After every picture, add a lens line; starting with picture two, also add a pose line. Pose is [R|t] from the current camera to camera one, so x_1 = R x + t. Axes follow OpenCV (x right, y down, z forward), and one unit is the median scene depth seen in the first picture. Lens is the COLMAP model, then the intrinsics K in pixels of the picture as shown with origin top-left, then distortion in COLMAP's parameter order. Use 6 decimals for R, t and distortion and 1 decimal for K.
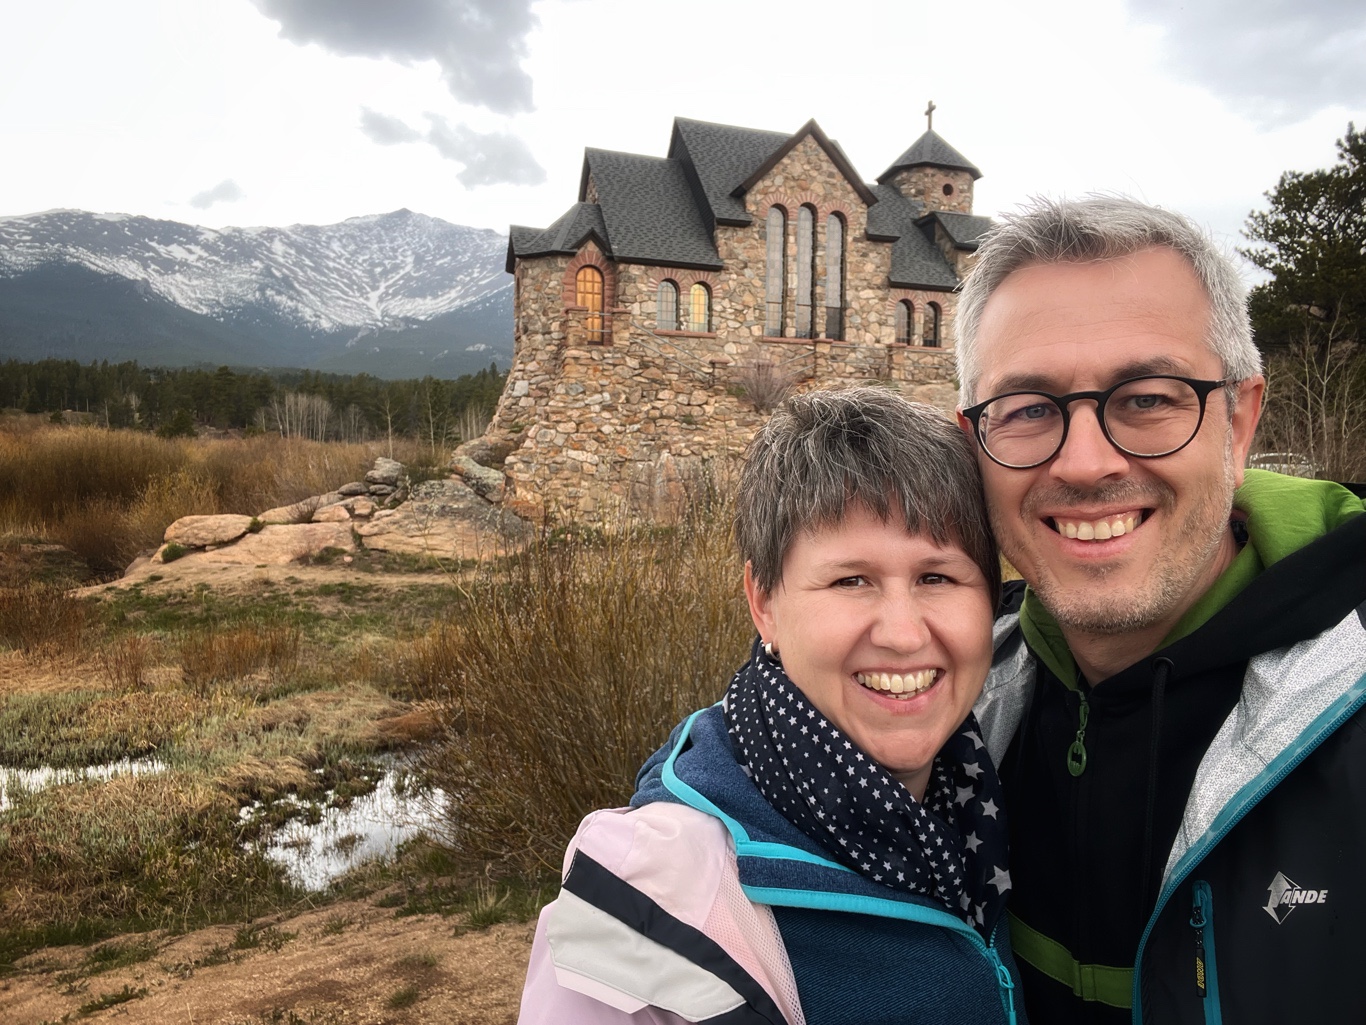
lens RADIAL K [[950.1, 0, 708.3], [0, 950.1, 530.8], [0, 0, 1]] dist [0.039757, -0.043797]
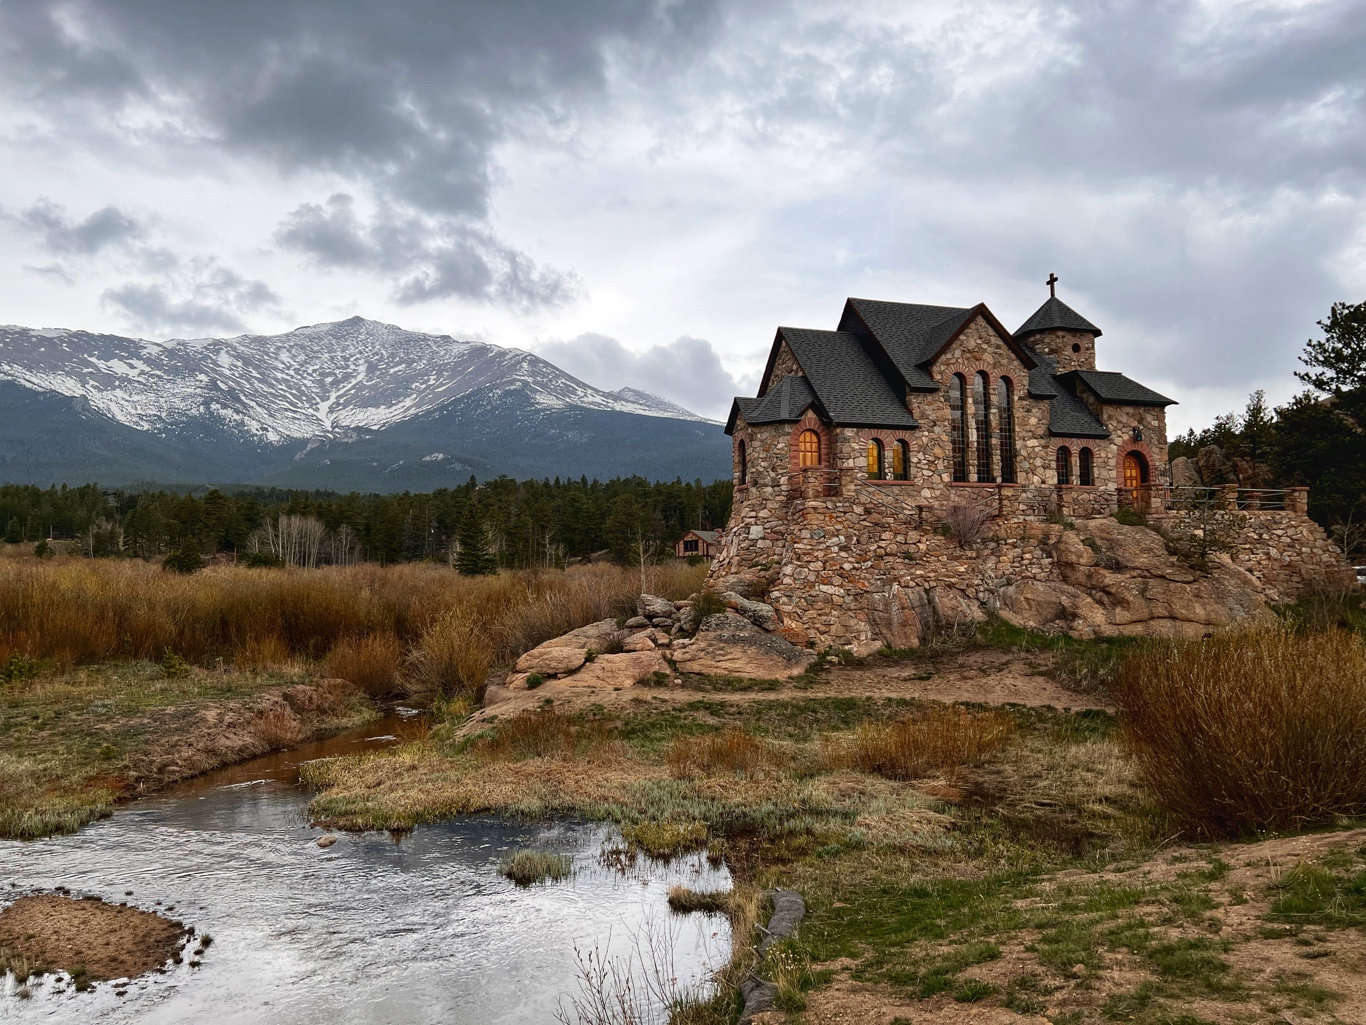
lens RADIAL K [[1020.6, 0, 683.5], [0, 1020.6, 520.1], [0, 0, 1]] dist [0.061807, -0.075686]
pose [[0.999667, -0.025370, 0.004769, -0.286668], [0.025762, 0.992180, -0.122125, -0.011908], [-0.001633, 0.122207, 0.992503, -0.255495]]
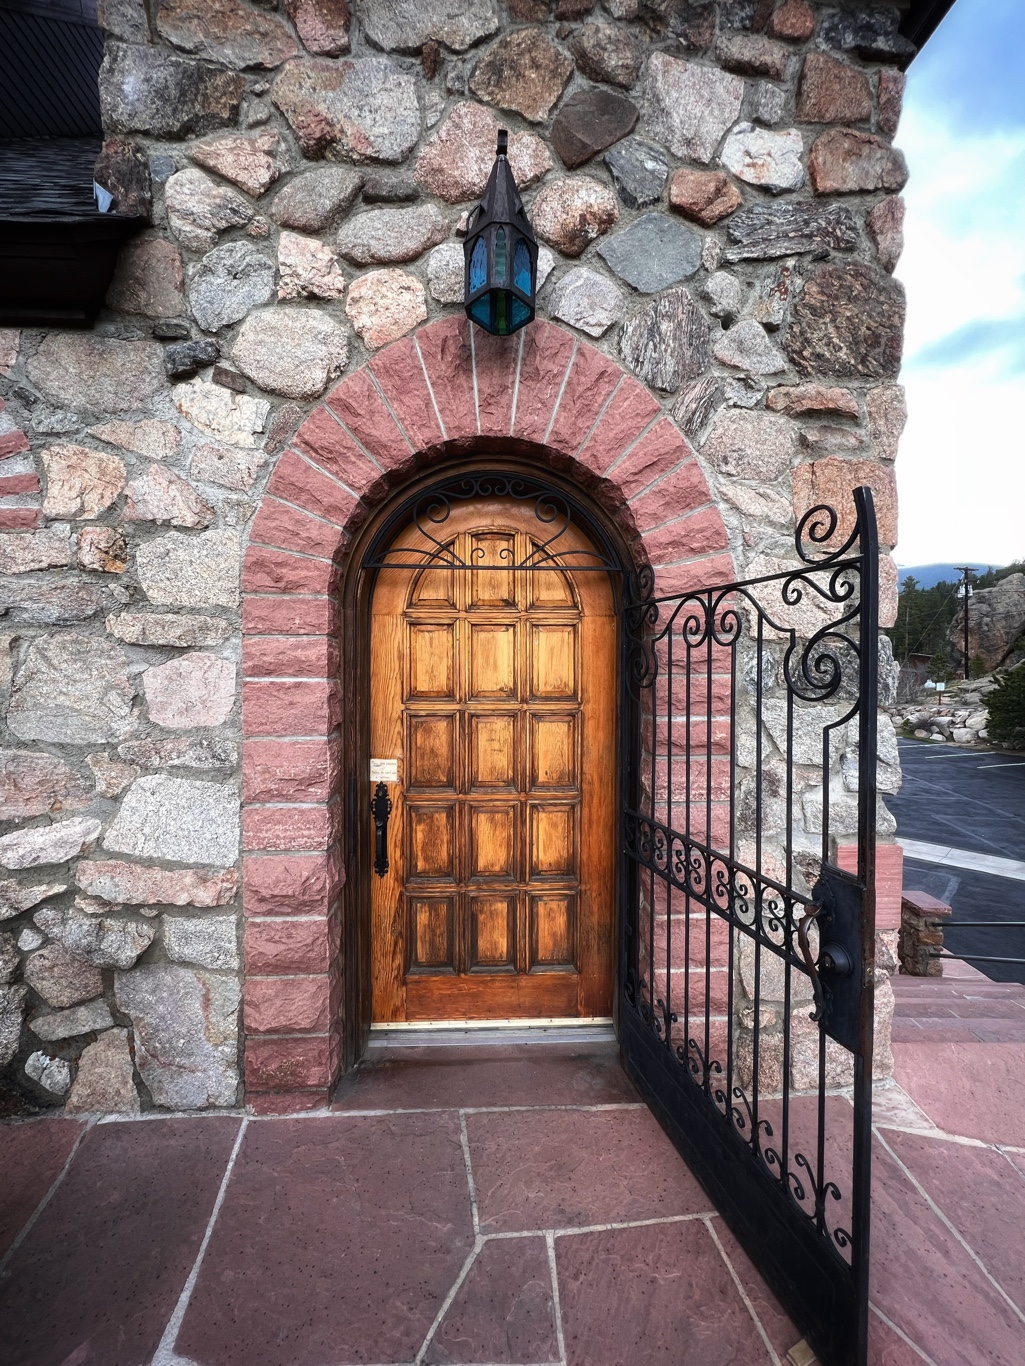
lens RADIAL K [[548.9, 0, 516.4], [0, 548.9, 671.4], [0, 0, 1]] dist [0.003049, 0.000442]
pose [[0.962418, -0.004992, -0.271527, 0.355032], [-0.002321, 0.999643, -0.026602, -0.227104], [0.271563, 0.026233, 0.962063, 1.043696]]
